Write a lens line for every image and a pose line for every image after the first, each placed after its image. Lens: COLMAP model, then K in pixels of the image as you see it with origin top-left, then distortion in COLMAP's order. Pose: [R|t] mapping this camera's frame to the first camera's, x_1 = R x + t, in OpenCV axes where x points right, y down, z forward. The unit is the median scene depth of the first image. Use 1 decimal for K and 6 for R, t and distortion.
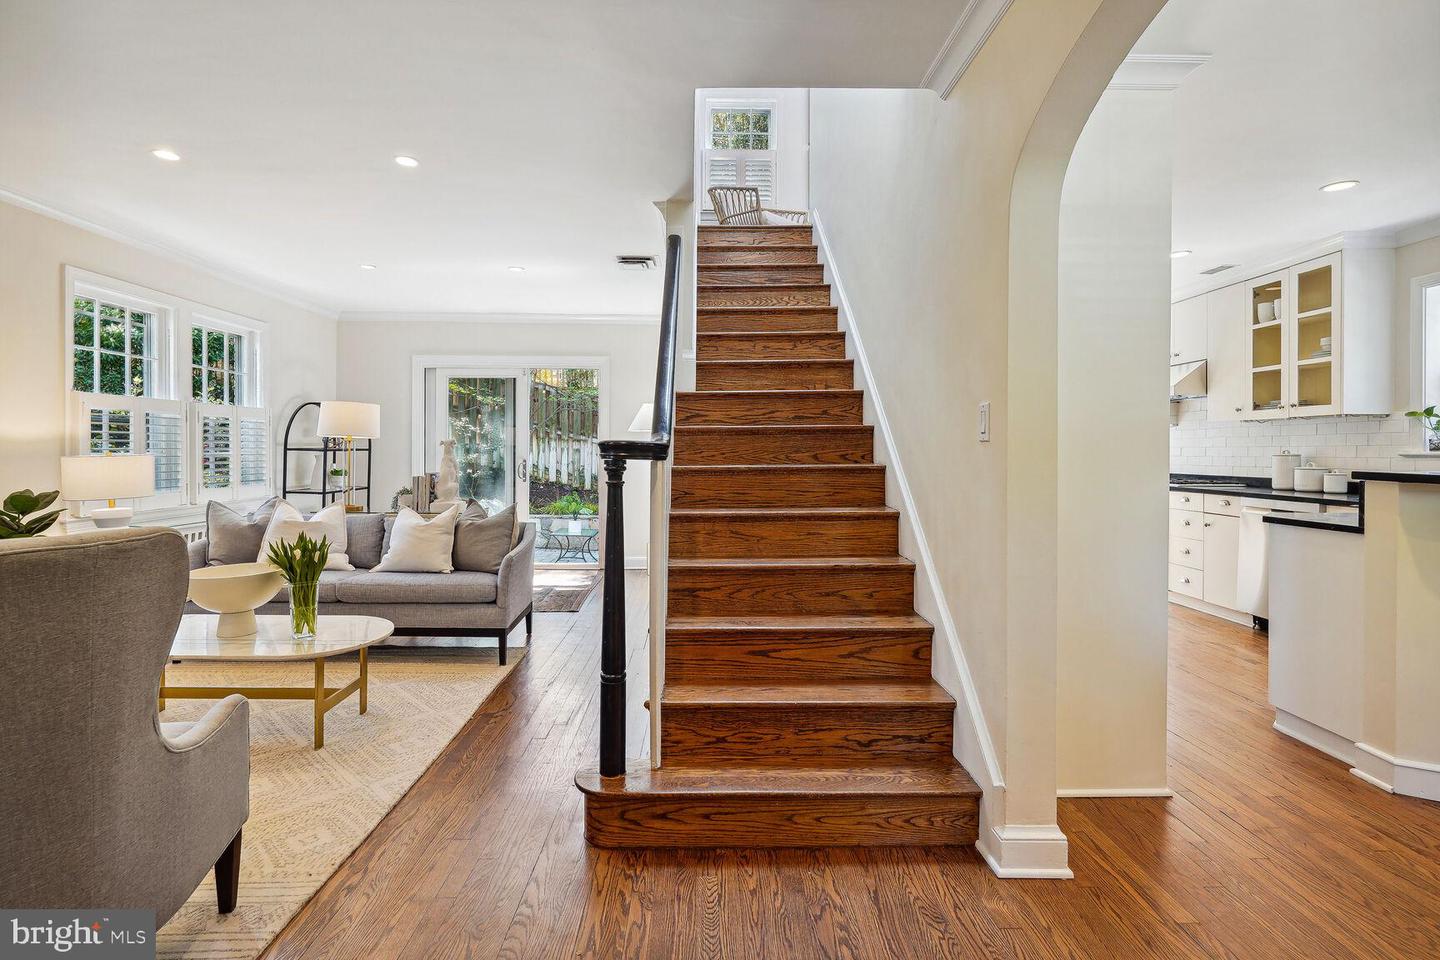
lens RADIAL K [[710.9, 0, 724.5], [0, 710.9, 454.8], [0, 0, 1]] dist [-0.004054, 0.001608]
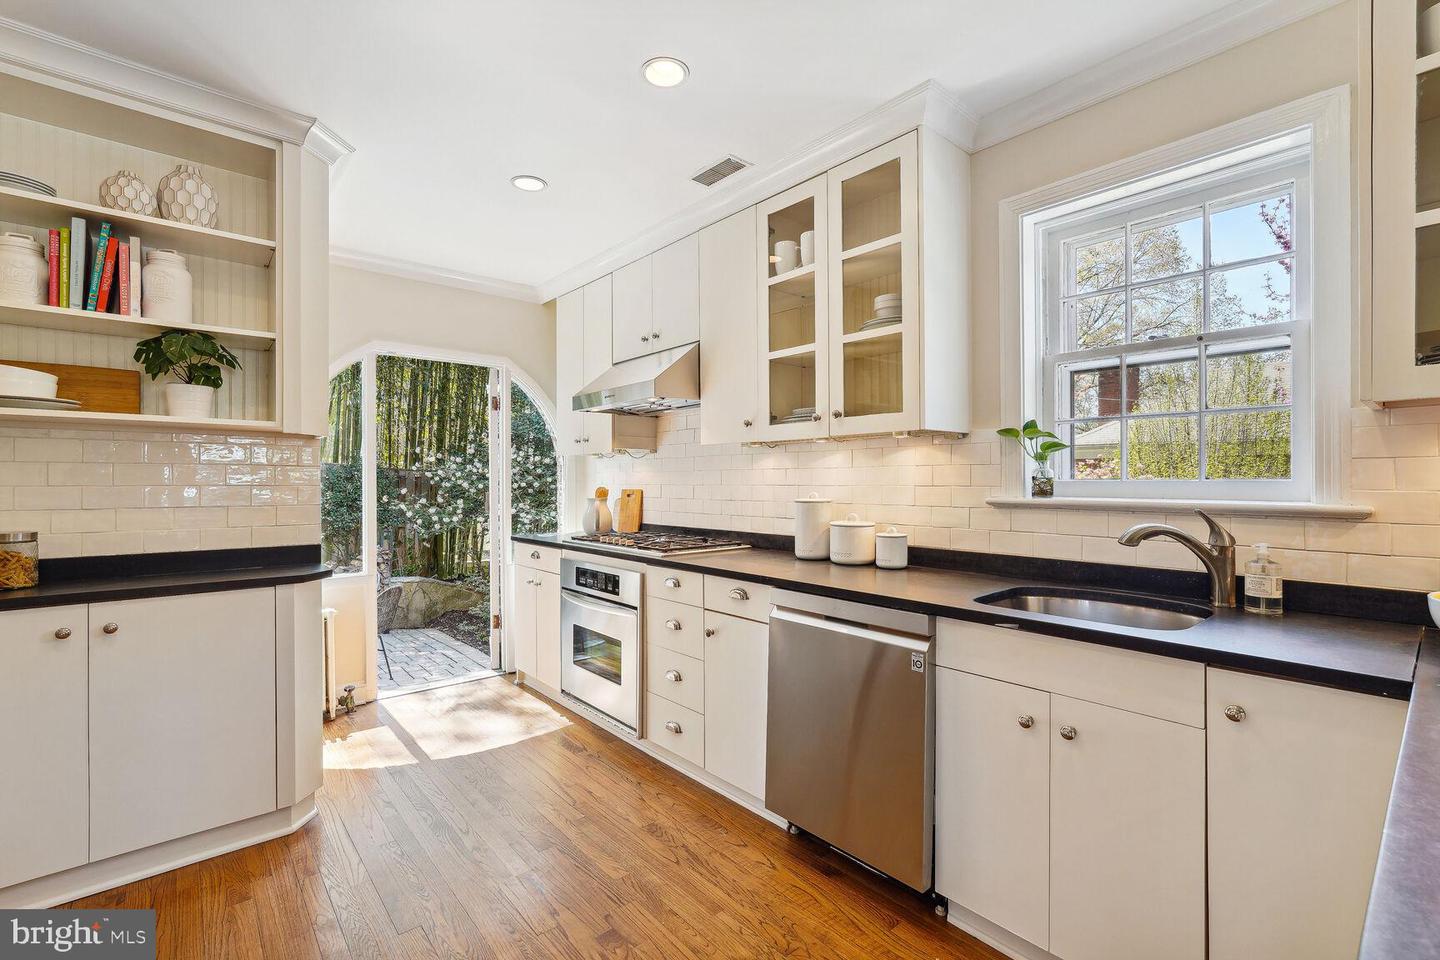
lens RADIAL K [[635.1, 0, 723.8], [0, 635.1, 480.2], [0, 0, 1]] dist [0.000388, 0.000015]
pose [[0.768190, -0.006037, 0.640193, 0.398585], [0.010114, 0.999945, -0.002707, -0.016675], [-0.640142, 0.008554, 0.768209, 0.652285]]
